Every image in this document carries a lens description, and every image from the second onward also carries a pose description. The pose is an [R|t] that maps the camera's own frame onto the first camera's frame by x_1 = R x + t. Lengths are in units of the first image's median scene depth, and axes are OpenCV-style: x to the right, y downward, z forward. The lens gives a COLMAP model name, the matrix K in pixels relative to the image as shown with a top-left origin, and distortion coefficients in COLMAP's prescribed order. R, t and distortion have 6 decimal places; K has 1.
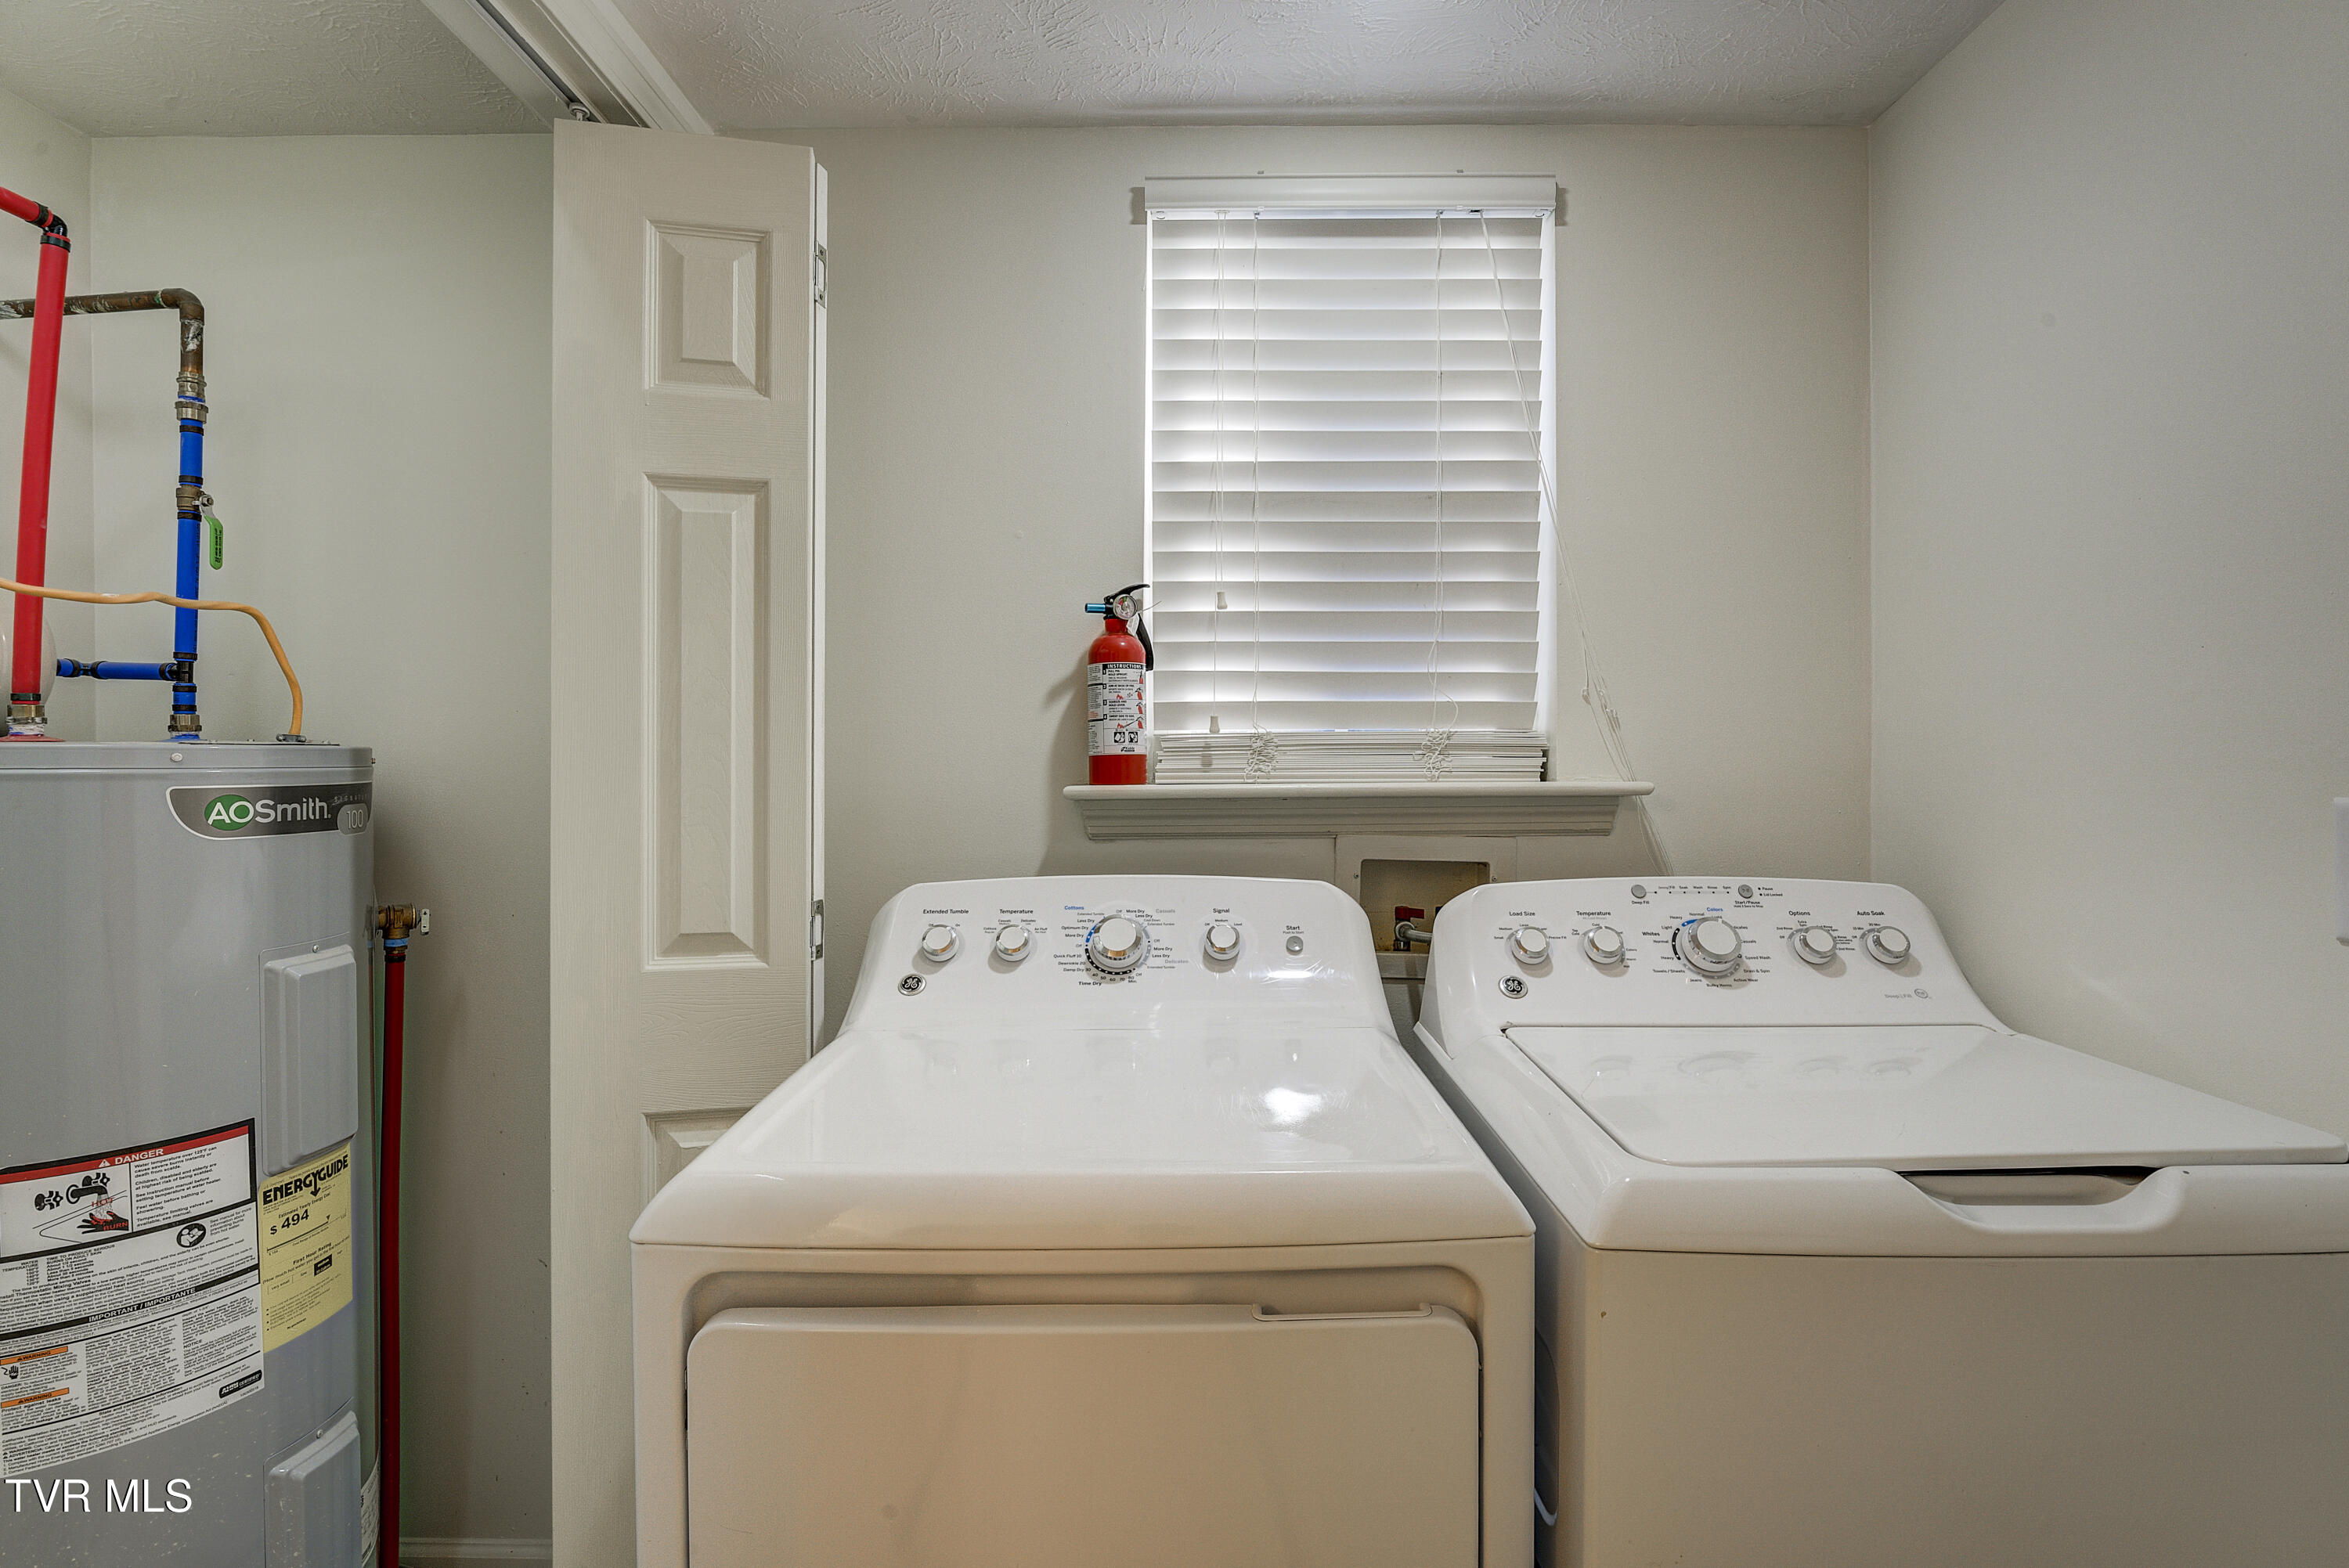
lens RADIAL K [[1131.3, 0, 1176.2], [0, 1131.3, 765.4], [0, 0, 1]] dist [-0.008719, -0.001218]
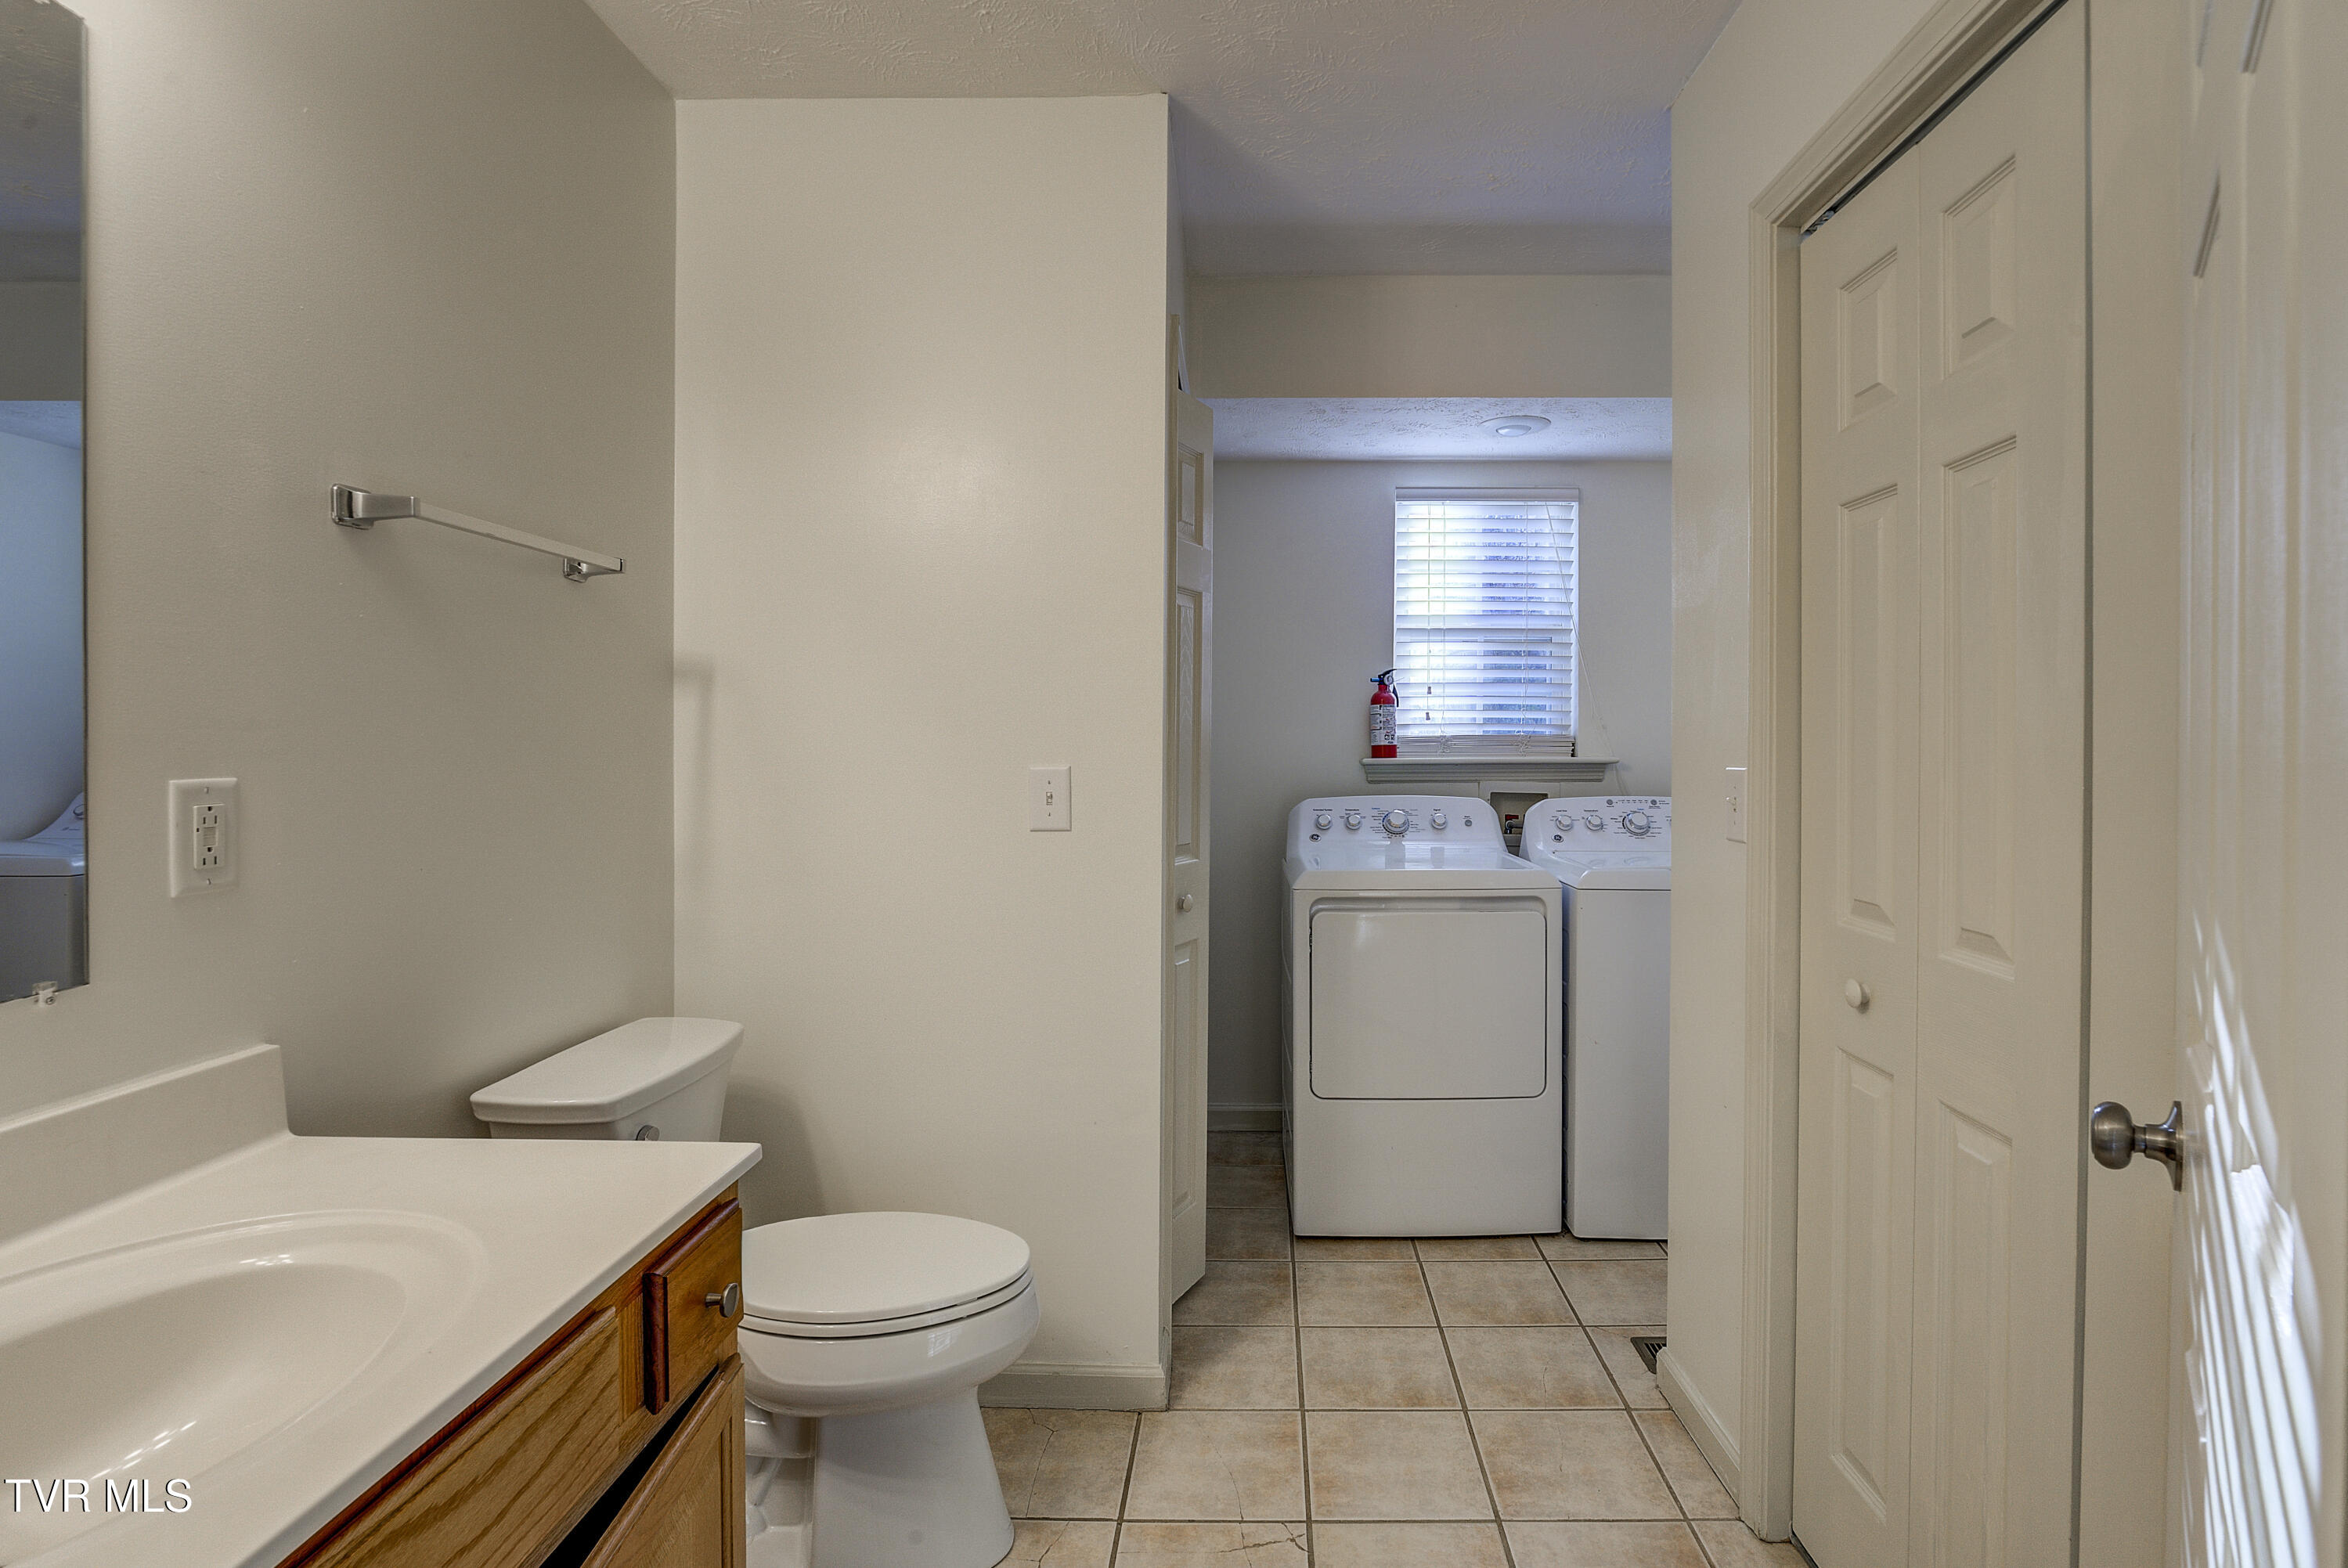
lens RADIAL K [[1130.8, 0, 1209.6], [0, 1130.8, 735.2], [0, 0, 1]] dist [-0.008719, -0.001218]
pose [[0.999816, 0.002552, -0.019032, -0.398520], [-0.002702, 0.999966, -0.007845, -0.010736], [0.019011, 0.007895, 0.999788, -1.420573]]
